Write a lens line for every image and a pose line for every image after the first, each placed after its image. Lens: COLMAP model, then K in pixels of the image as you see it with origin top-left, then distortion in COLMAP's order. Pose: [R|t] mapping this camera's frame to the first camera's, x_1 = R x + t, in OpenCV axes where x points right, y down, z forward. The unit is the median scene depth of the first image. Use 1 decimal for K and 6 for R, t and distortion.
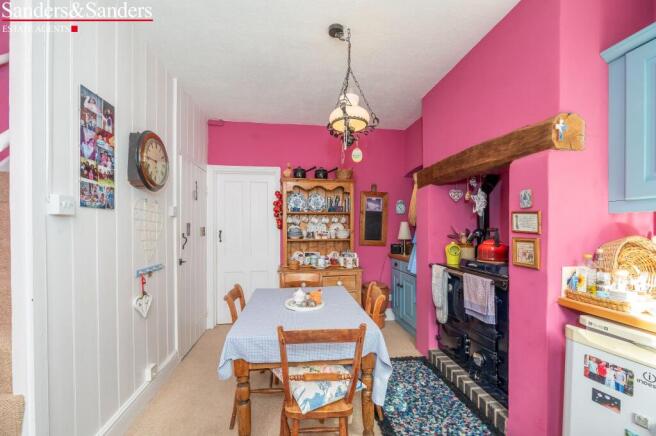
lens RADIAL K [[264.2, 0, 328.0], [0, 264.2, 221.2], [0, 0, 1]] dist [-0.002874, 0.000007]
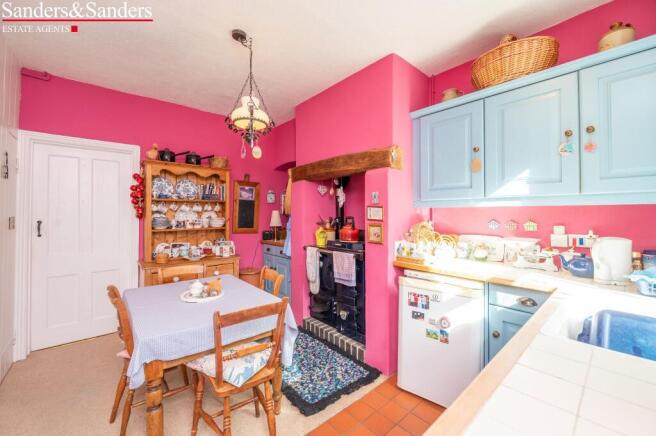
lens RADIAL K [[263.4, 0, 329.4], [0, 263.4, 197.7], [0, 0, 1]] dist [0.000144, 0.000036]
pose [[0.836514, 0.032654, 0.546971, -0.207603], [-0.012061, 0.999078, -0.041199, -0.013612], [-0.547812, 0.027867, 0.836137, -0.081907]]
